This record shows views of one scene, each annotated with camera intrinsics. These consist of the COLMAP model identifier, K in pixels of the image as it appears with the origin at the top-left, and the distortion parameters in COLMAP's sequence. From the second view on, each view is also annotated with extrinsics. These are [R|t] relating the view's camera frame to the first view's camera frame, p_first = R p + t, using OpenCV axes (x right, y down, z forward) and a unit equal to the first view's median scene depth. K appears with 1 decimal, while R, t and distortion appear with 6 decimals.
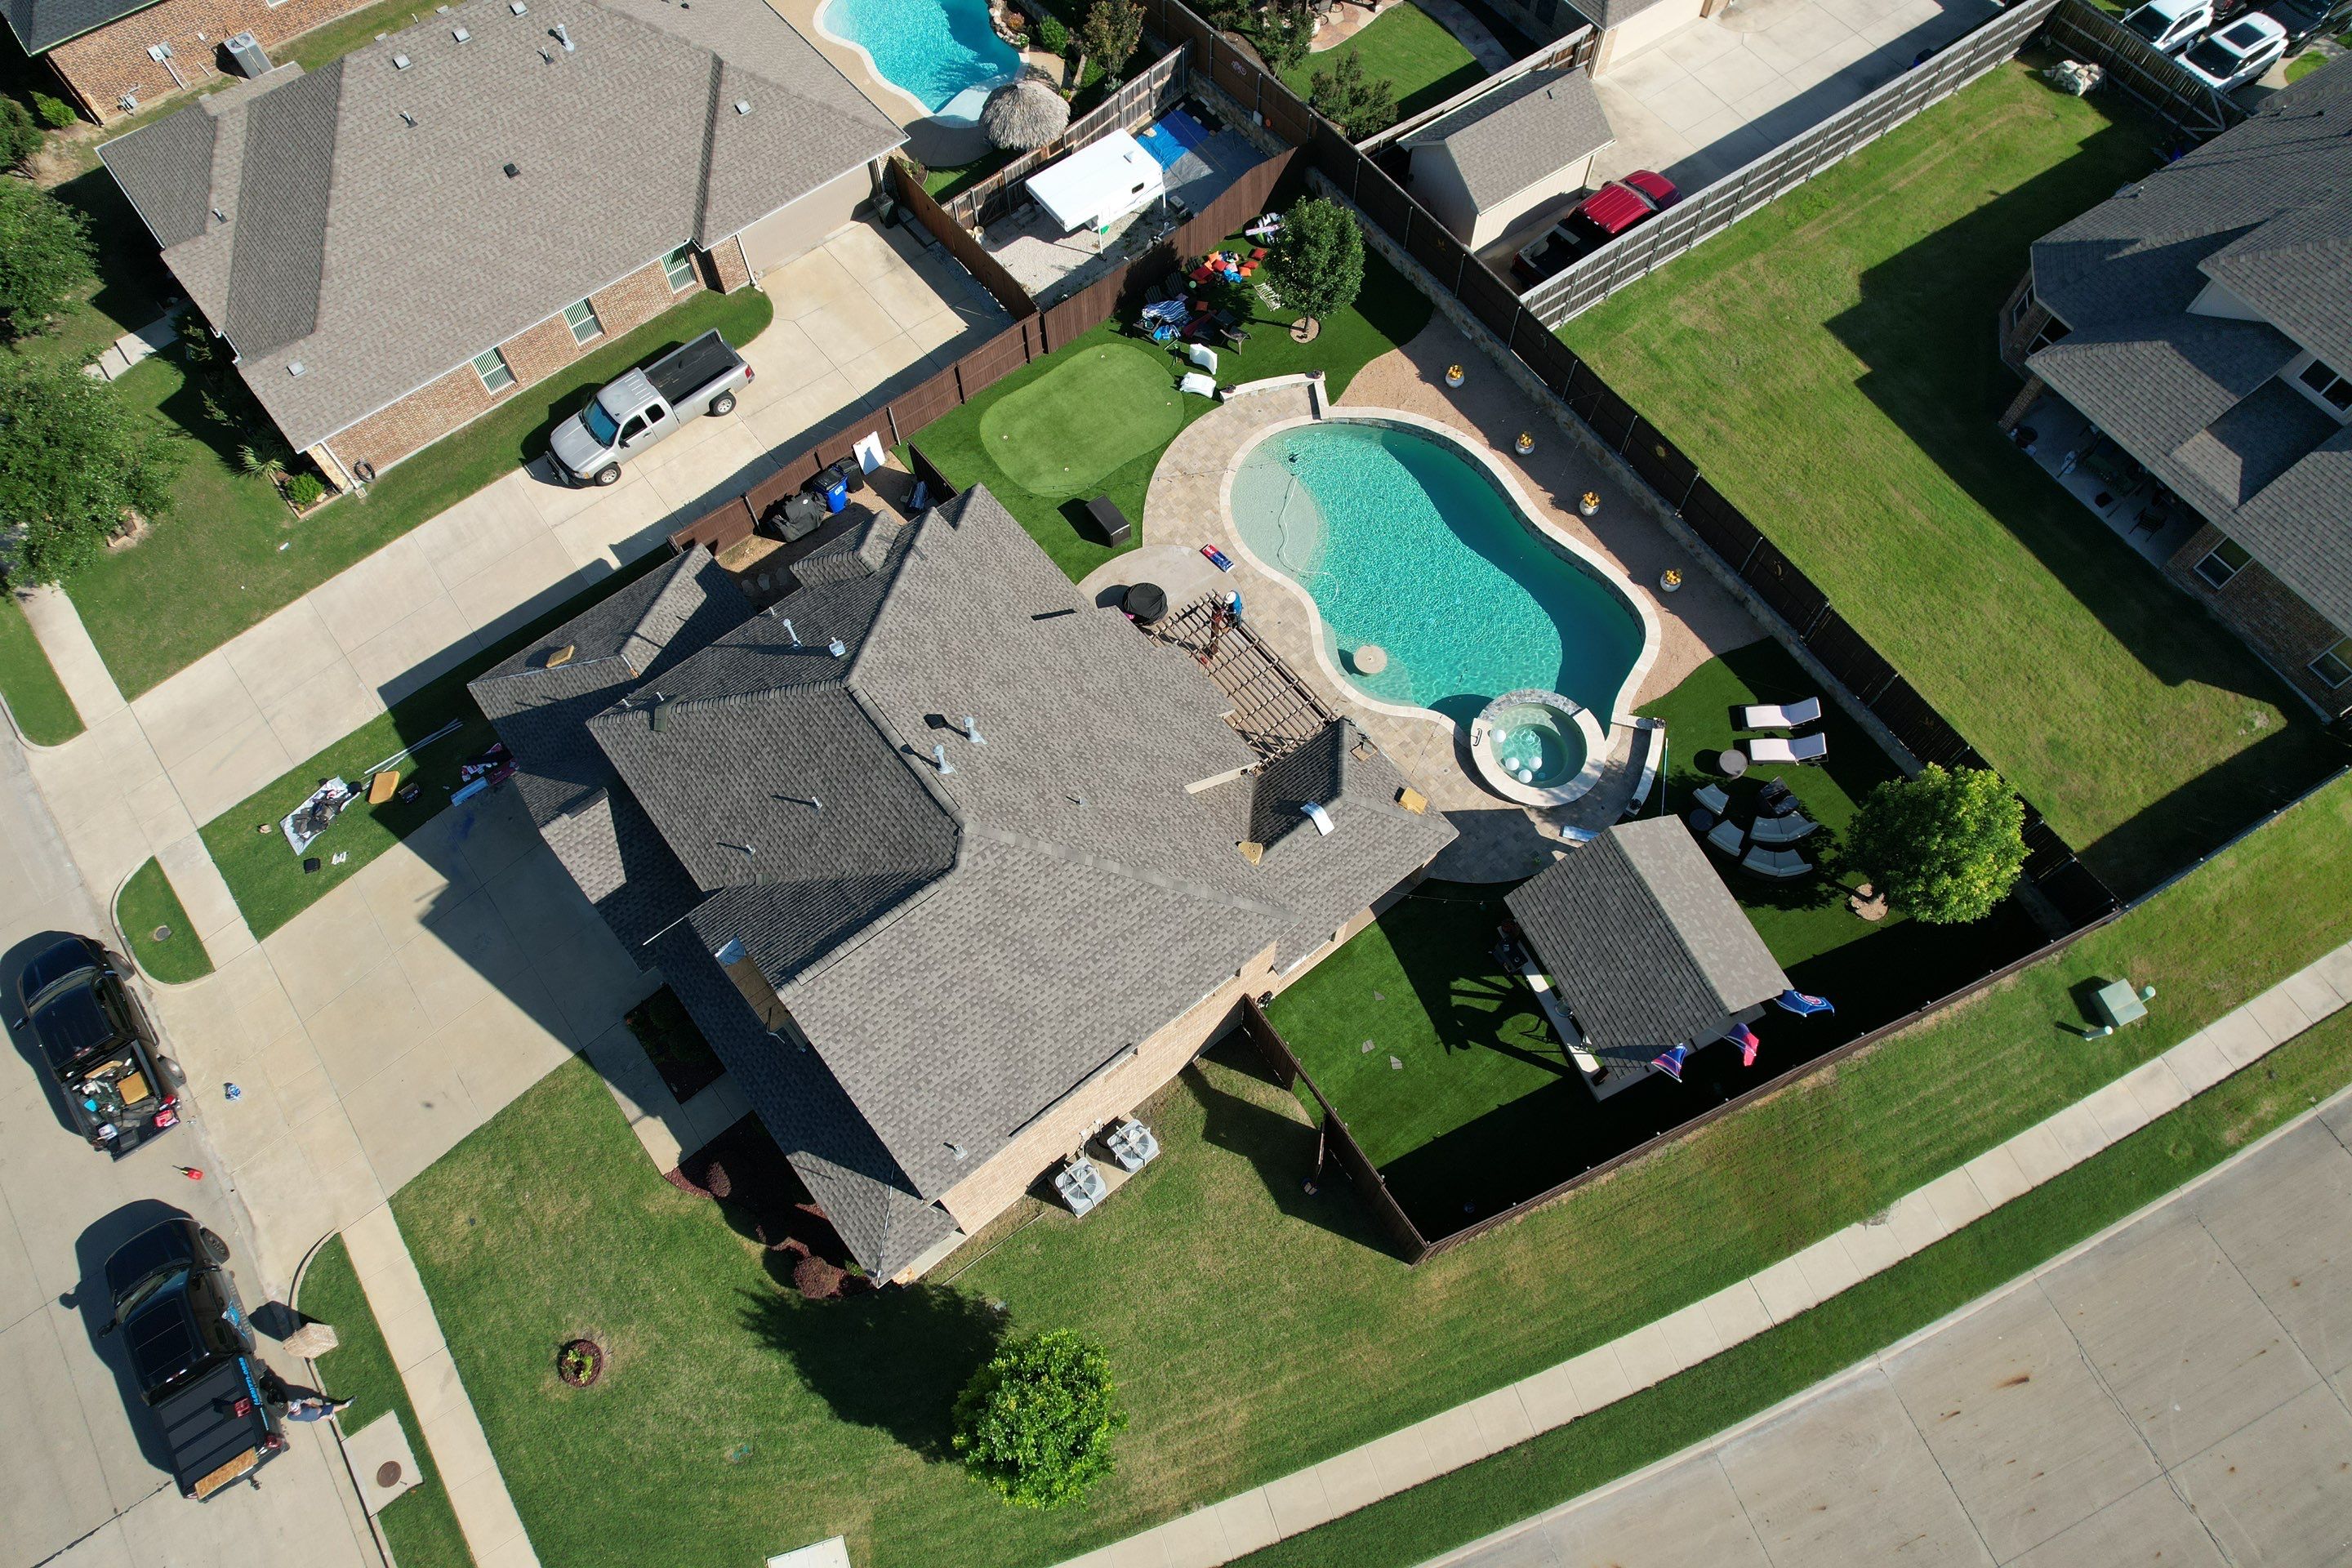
lens RADIAL K [[1501.3, 0, 1169.9], [0, 1501.3, 777.2], [0, 0, 1]] dist [-0.076640, 0.070298]
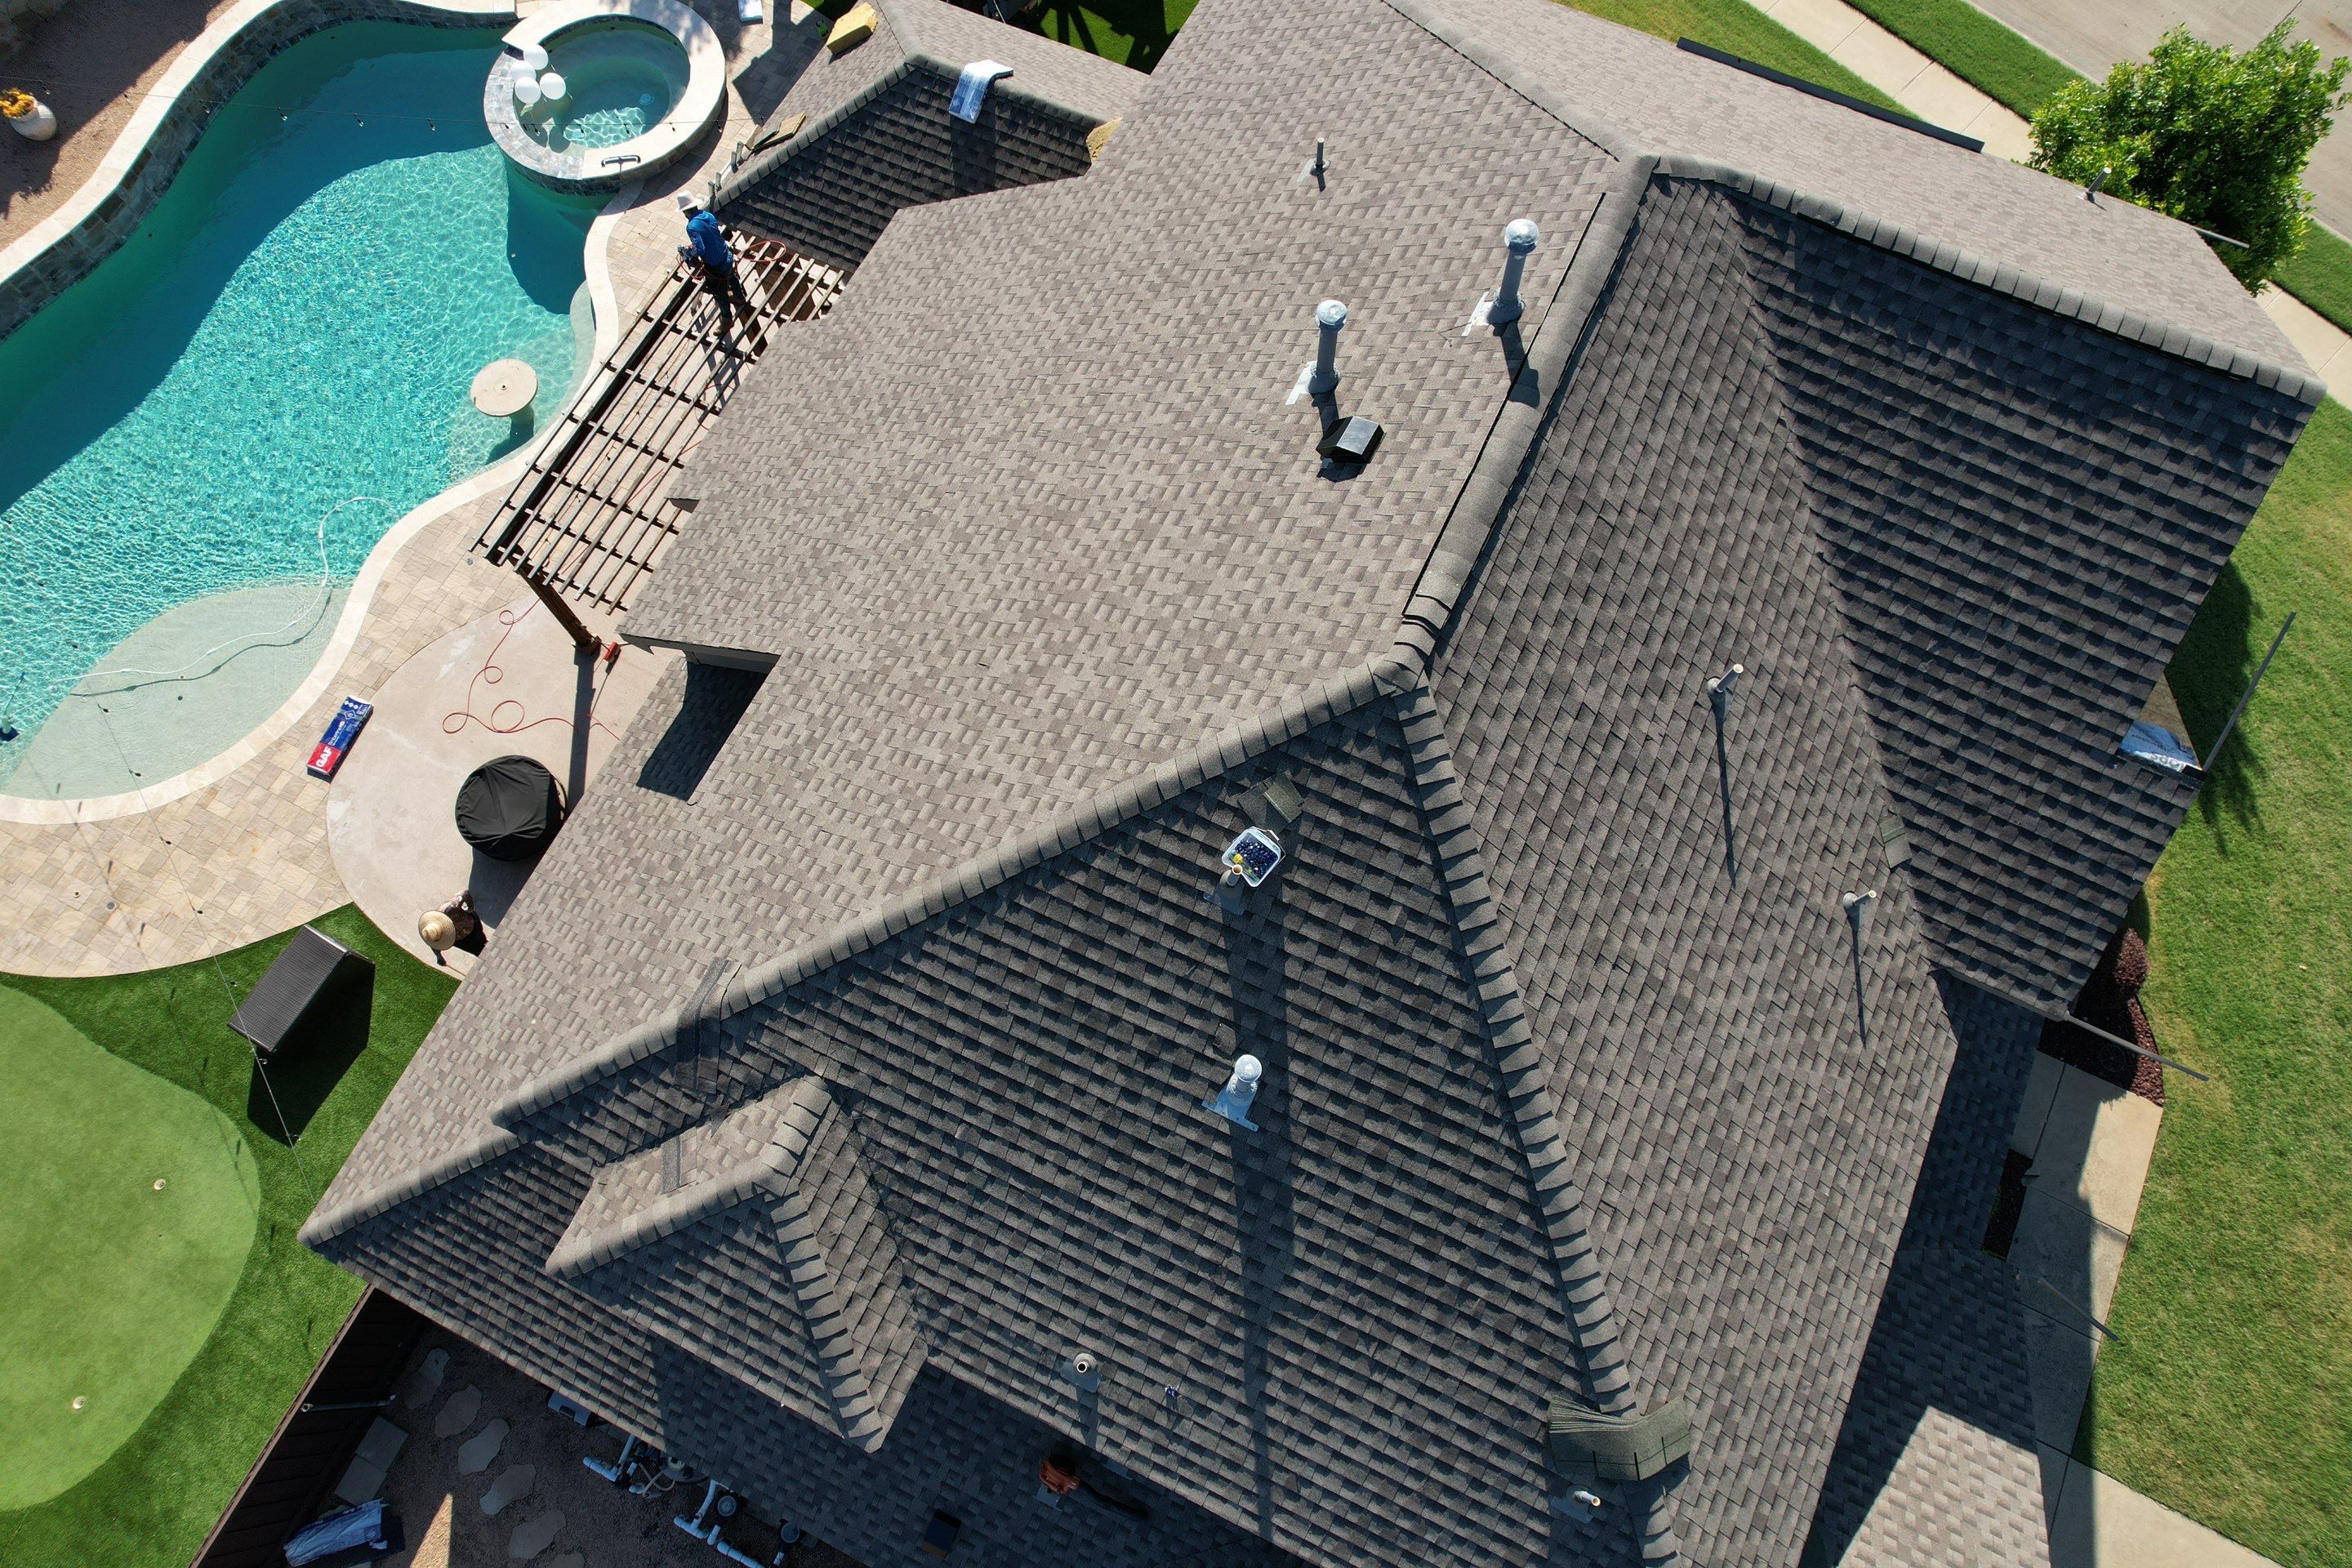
lens RADIAL K [[1501.3, 0, 1175.0], [0, 1501.3, 787.2], [0, 0, 1]] dist [-0.076640, 0.070298]
pose [[-0.433206, -0.841178, 0.323655, -0.244852], [0.809164, -0.204817, 0.550730, -0.207923], [-0.396972, 0.500469, 0.769379, 0.644234]]
